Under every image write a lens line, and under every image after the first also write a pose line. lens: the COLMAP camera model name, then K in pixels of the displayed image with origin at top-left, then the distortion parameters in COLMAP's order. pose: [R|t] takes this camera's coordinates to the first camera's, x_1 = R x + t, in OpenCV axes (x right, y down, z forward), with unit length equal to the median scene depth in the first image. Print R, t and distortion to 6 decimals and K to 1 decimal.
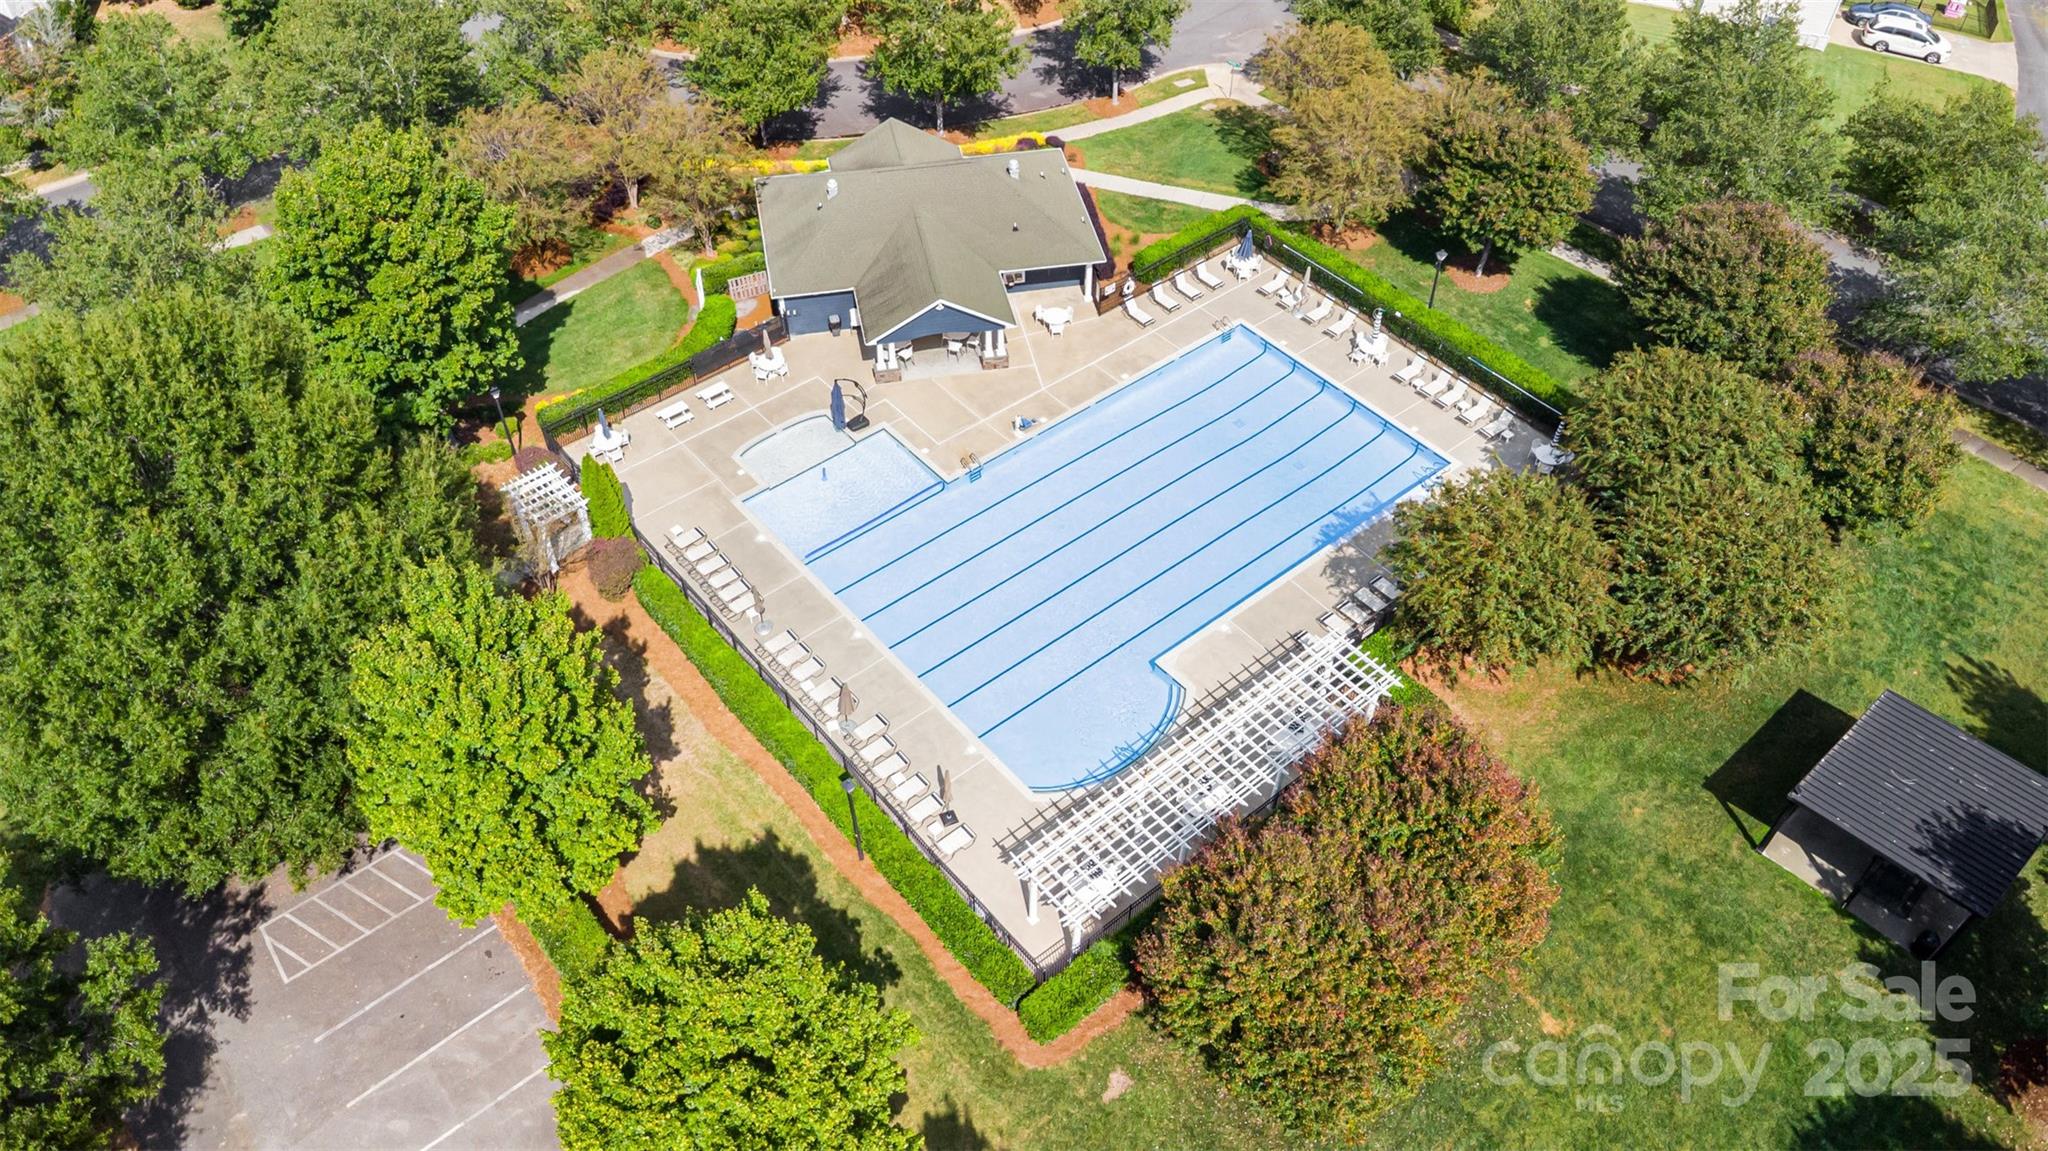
lens RADIAL K [[1489.4, 0, 1031.8], [0, 1489.4, 566.6], [0, 0, 1]] dist [0.055398, -0.076335]
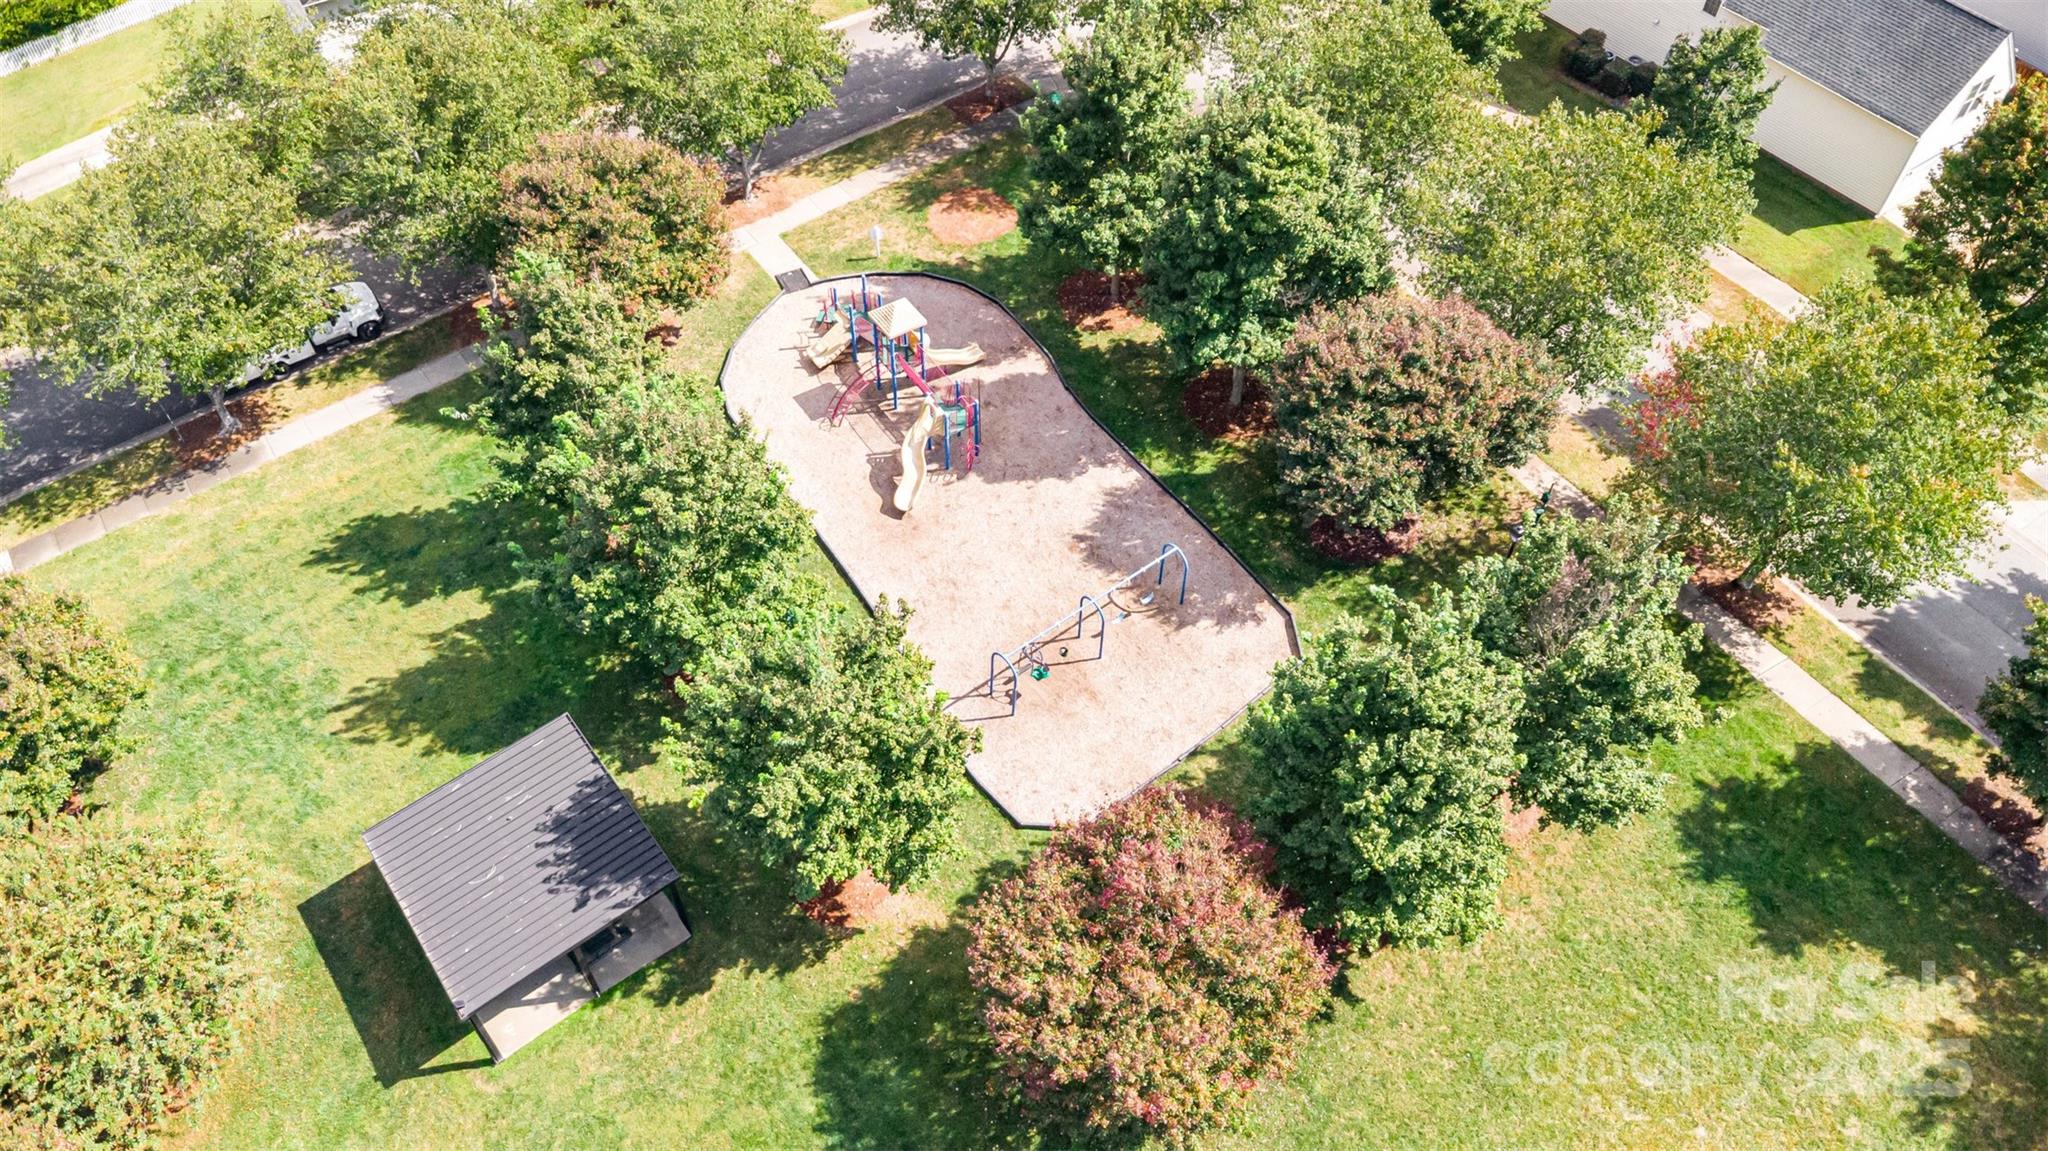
lens RADIAL K [[1489.4, 0, 1031.8], [0, 1489.4, 566.6], [0, 0, 1]] dist [0.055398, -0.076335]
pose [[0.078115, -0.771439, 0.631490, 0.194480], [0.725129, 0.478663, 0.495045, -0.120826], [-0.684168, 0.419242, 0.596784, 0.209235]]
